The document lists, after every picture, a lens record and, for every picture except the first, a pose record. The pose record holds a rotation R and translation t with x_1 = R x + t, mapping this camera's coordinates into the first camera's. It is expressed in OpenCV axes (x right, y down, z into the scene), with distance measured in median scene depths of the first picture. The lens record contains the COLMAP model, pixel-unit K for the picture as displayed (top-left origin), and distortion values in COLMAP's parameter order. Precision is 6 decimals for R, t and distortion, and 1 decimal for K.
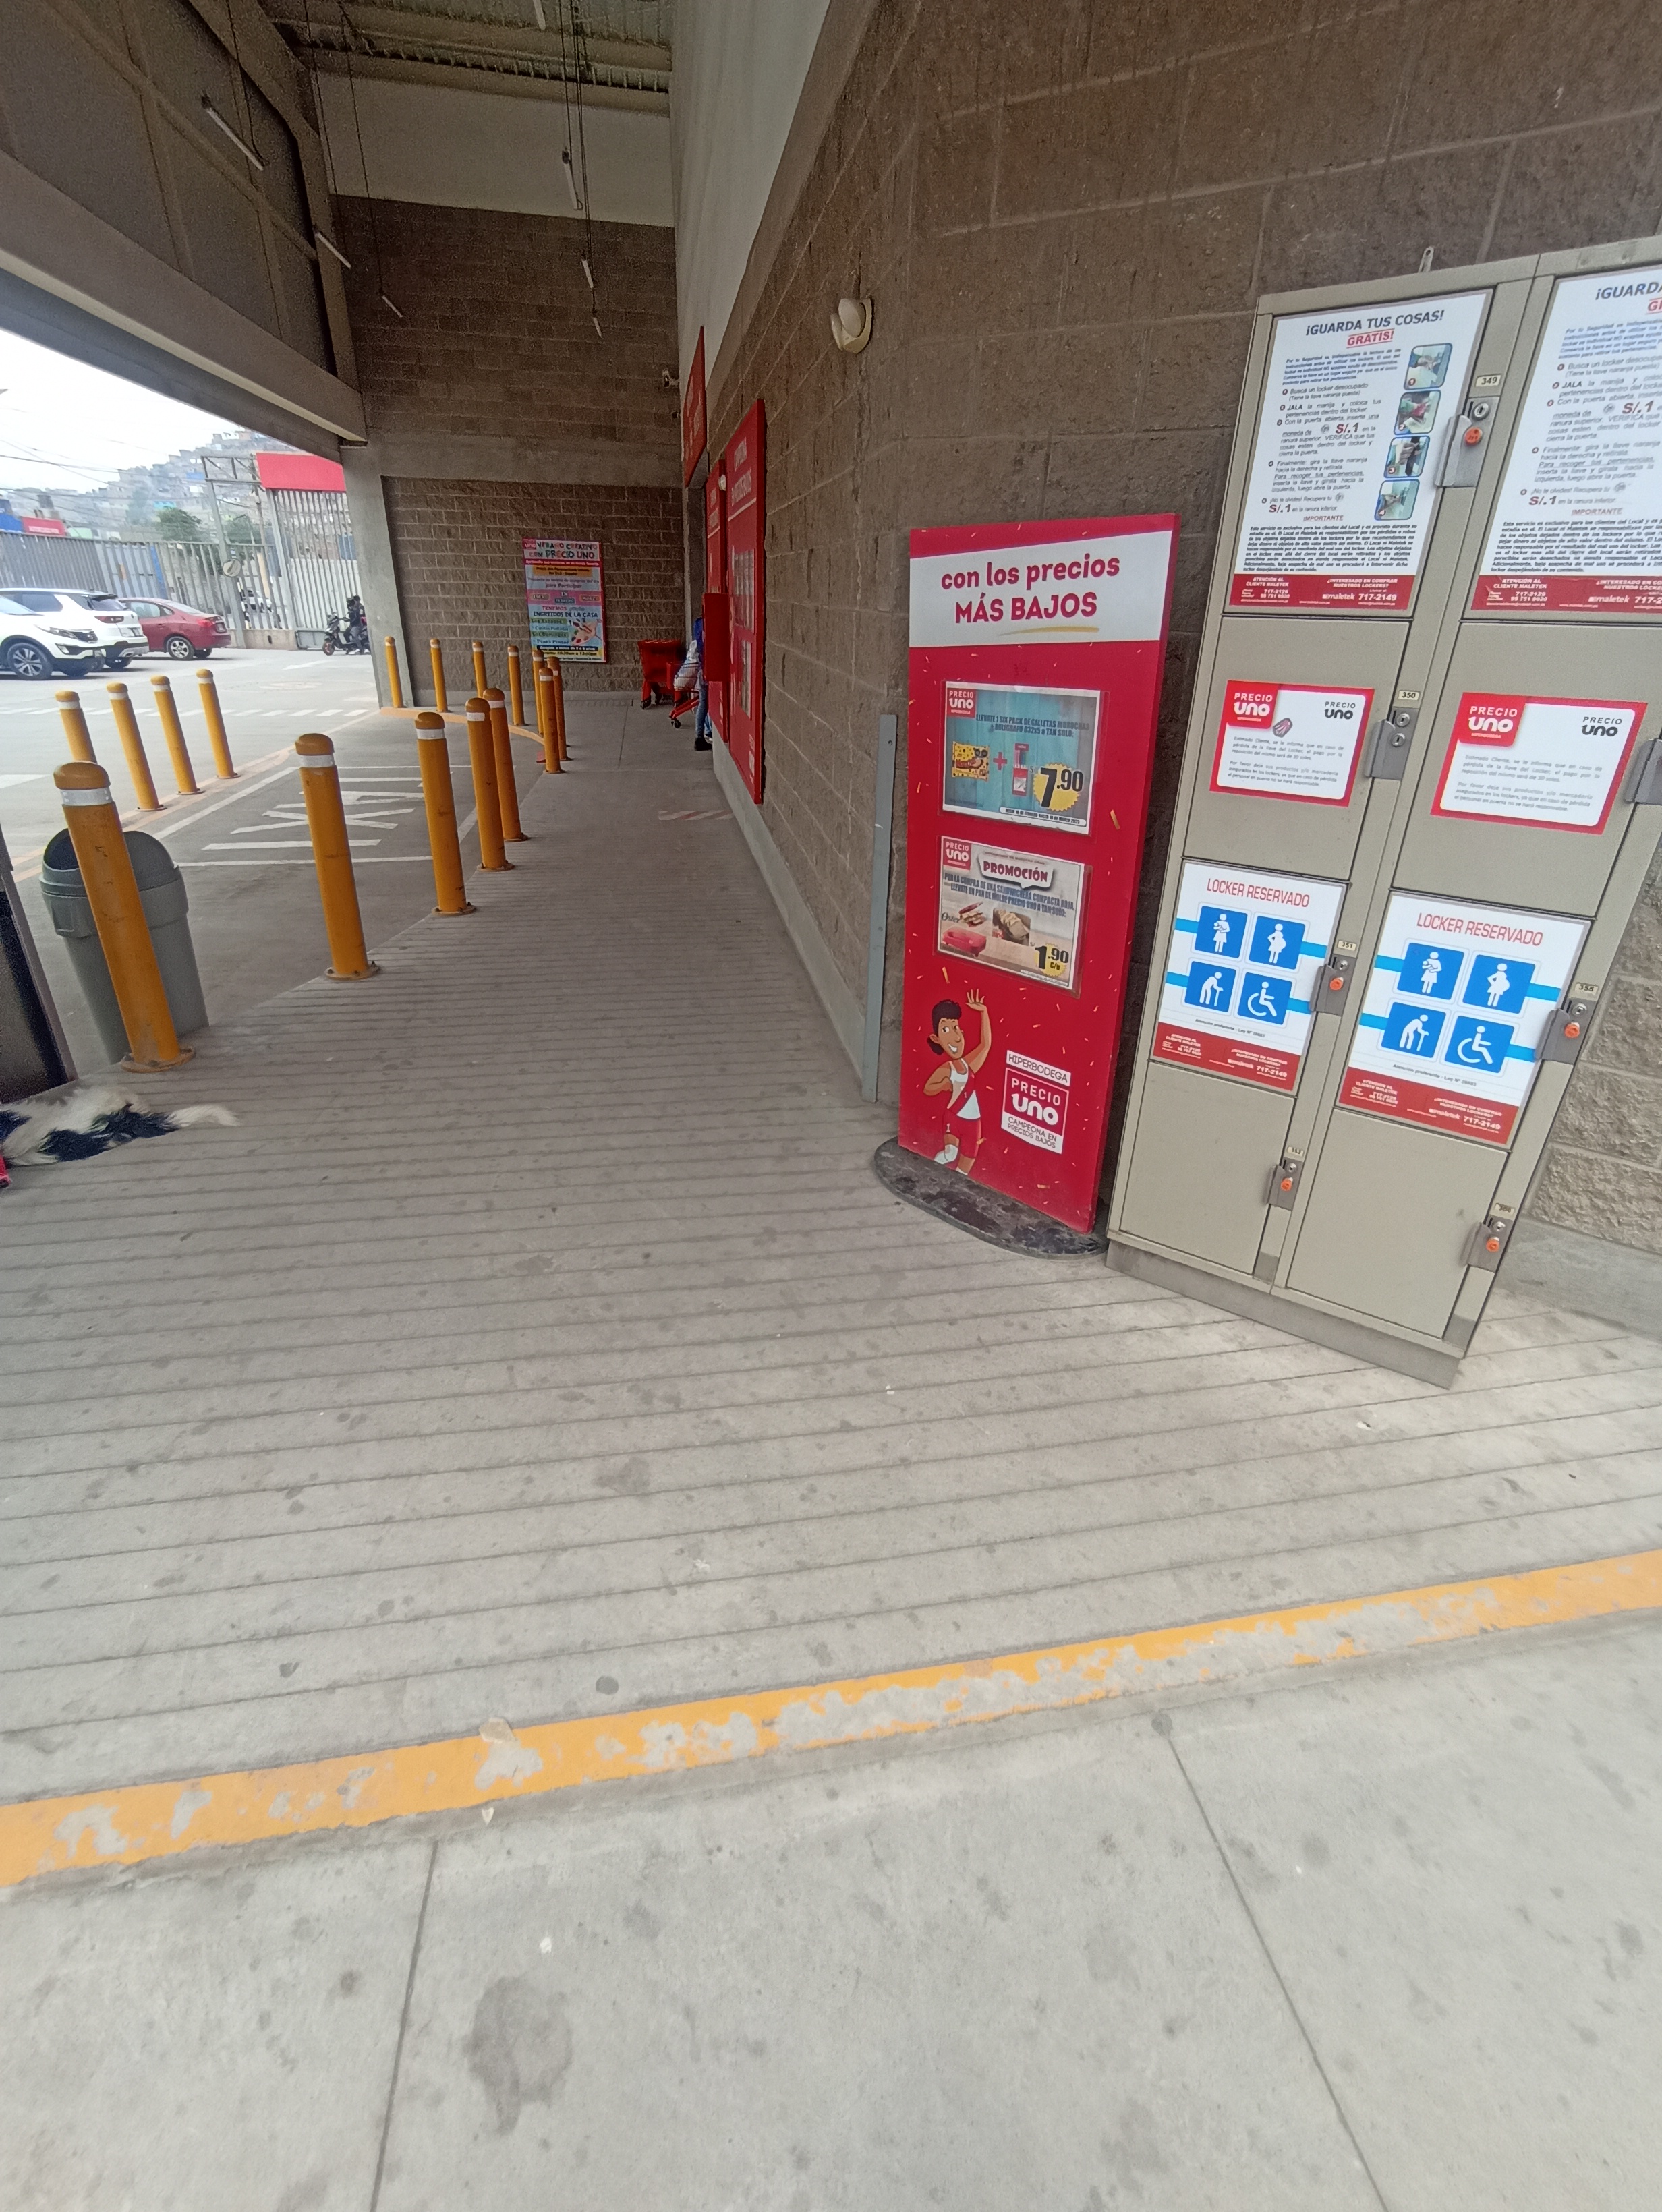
lens RADIAL K [[995.1, 0, 825.2], [0, 995.1, 1073.2], [0, 0, 1]] dist [-0.035514, 0.023225]
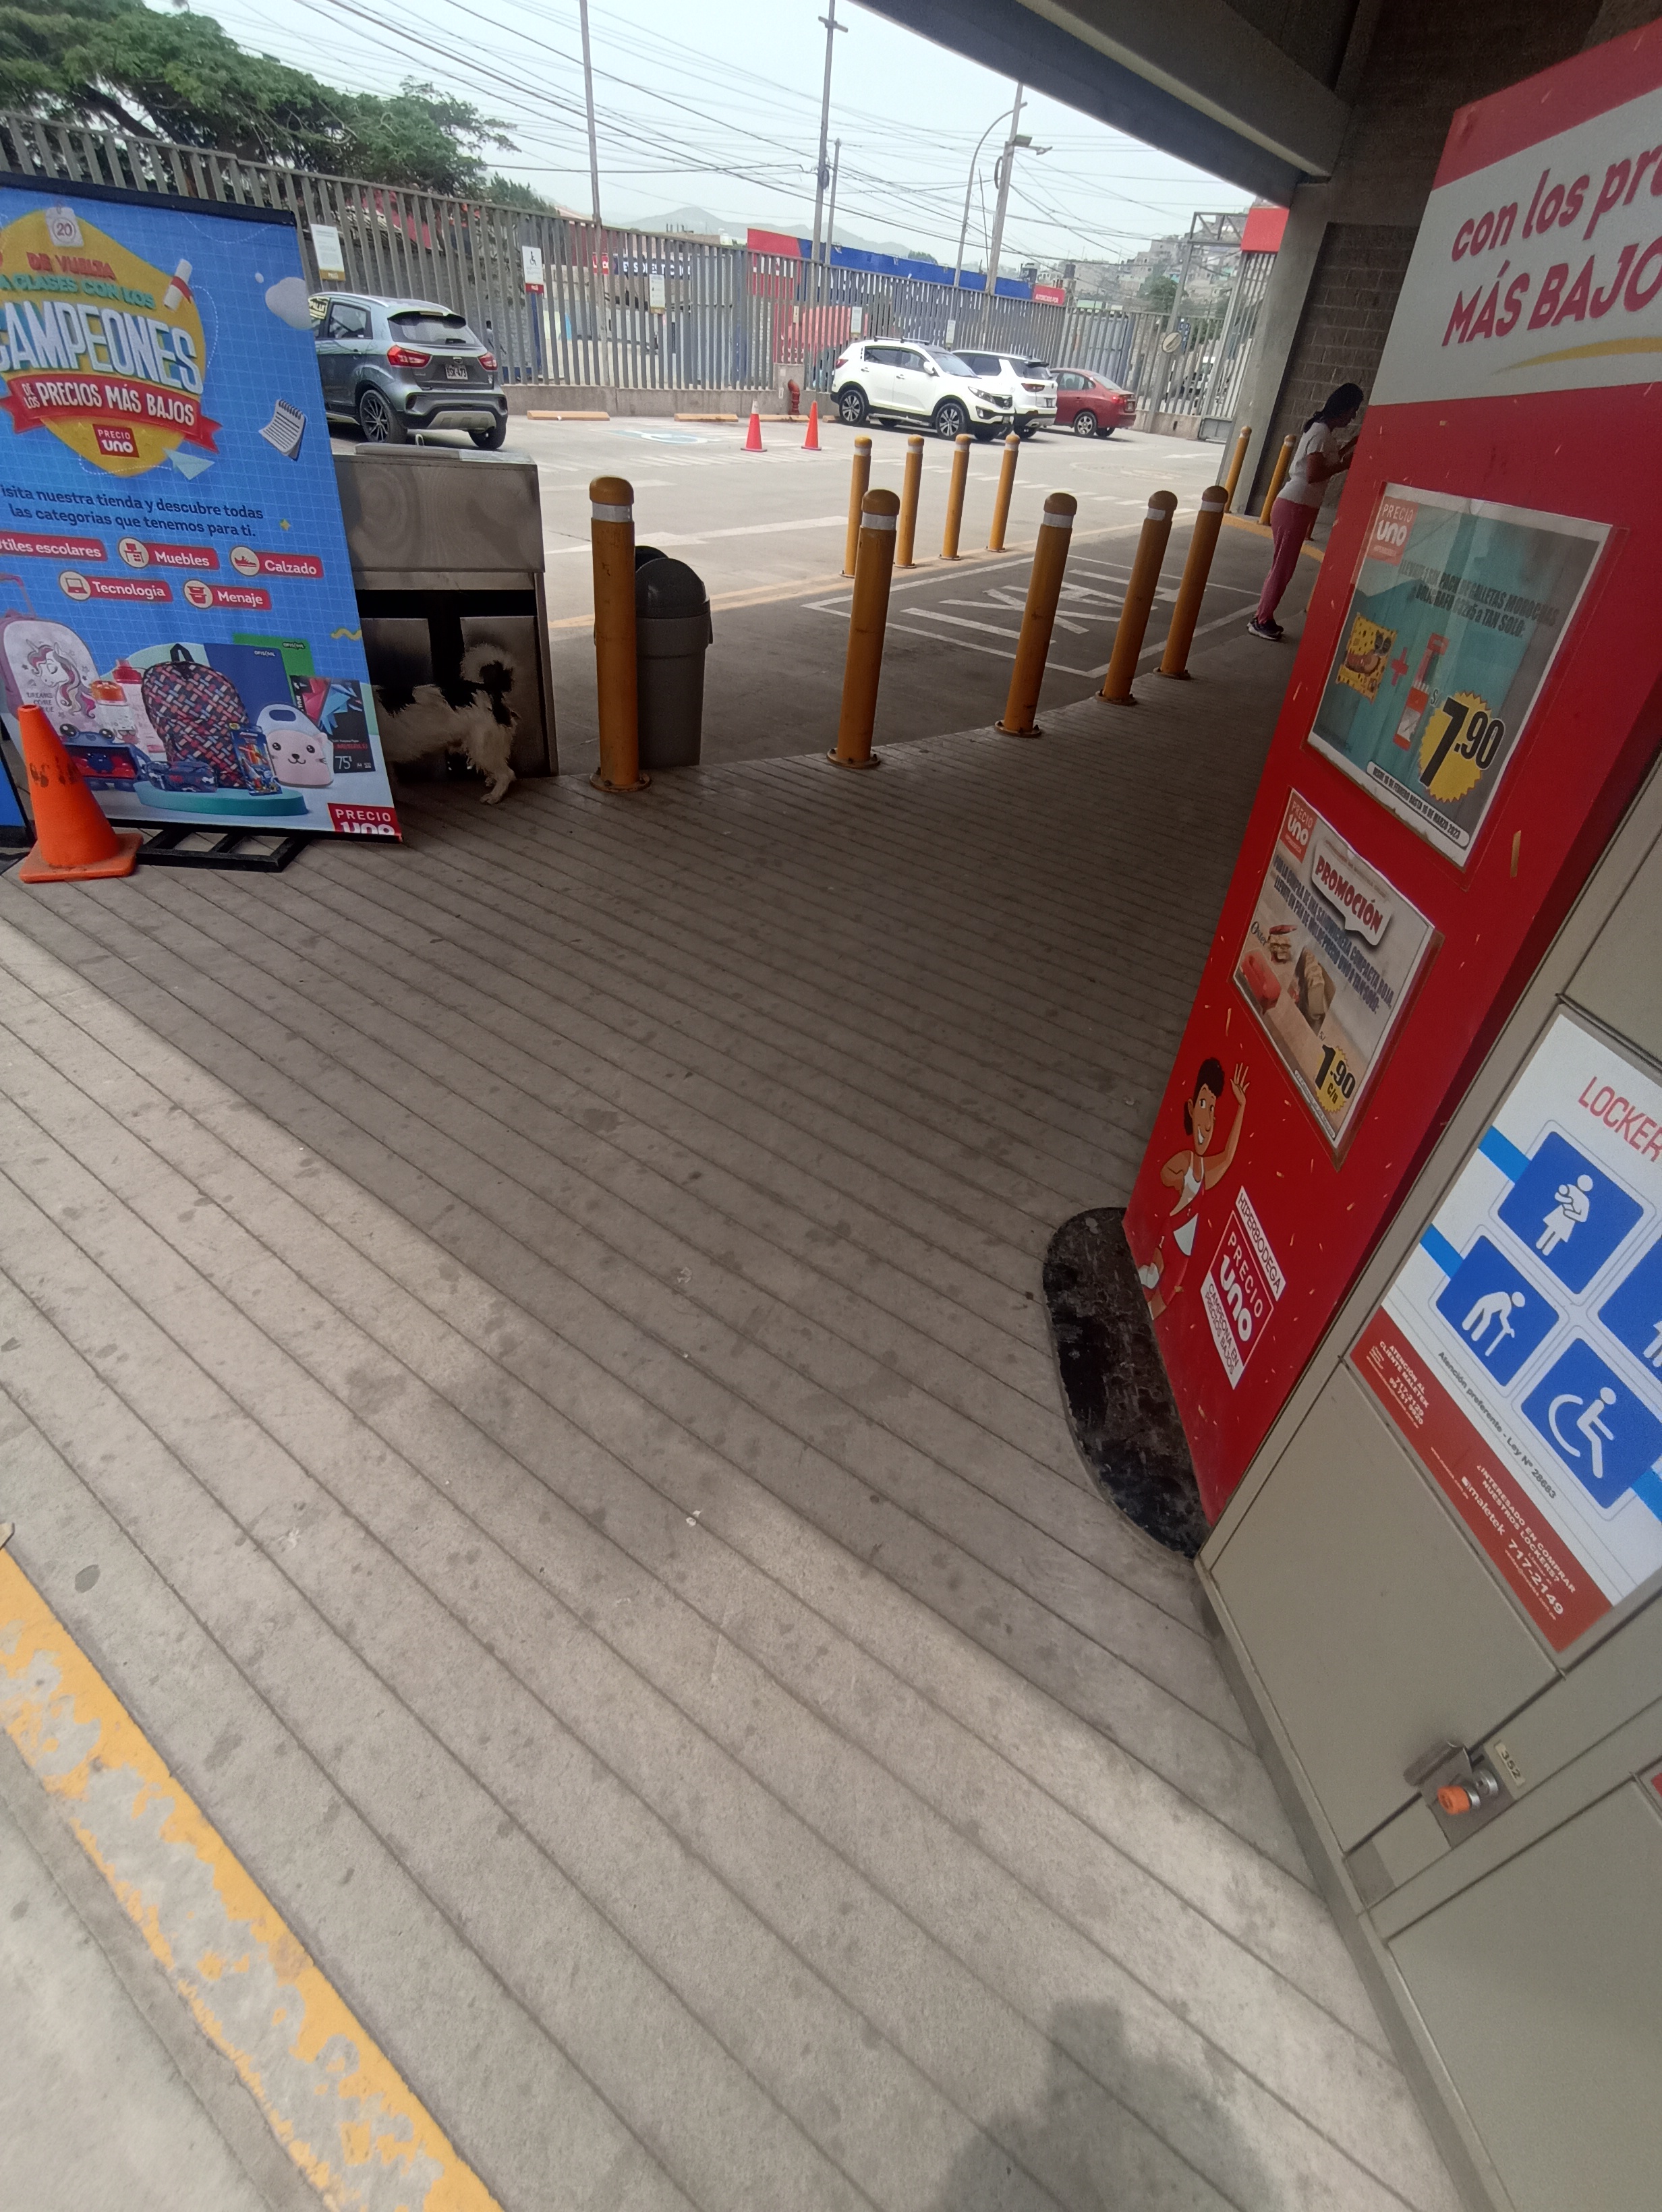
lens RADIAL K [[995.1, 0, 825.2], [0, 995.1, 1073.2], [0, 0, 1]] dist [-0.035514, 0.023225]
pose [[0.704050, 0.453011, -0.546895, 0.318629], [-0.362258, 0.891481, 0.272086, -0.159872], [0.610805, 0.006555, 0.791754, 0.430894]]
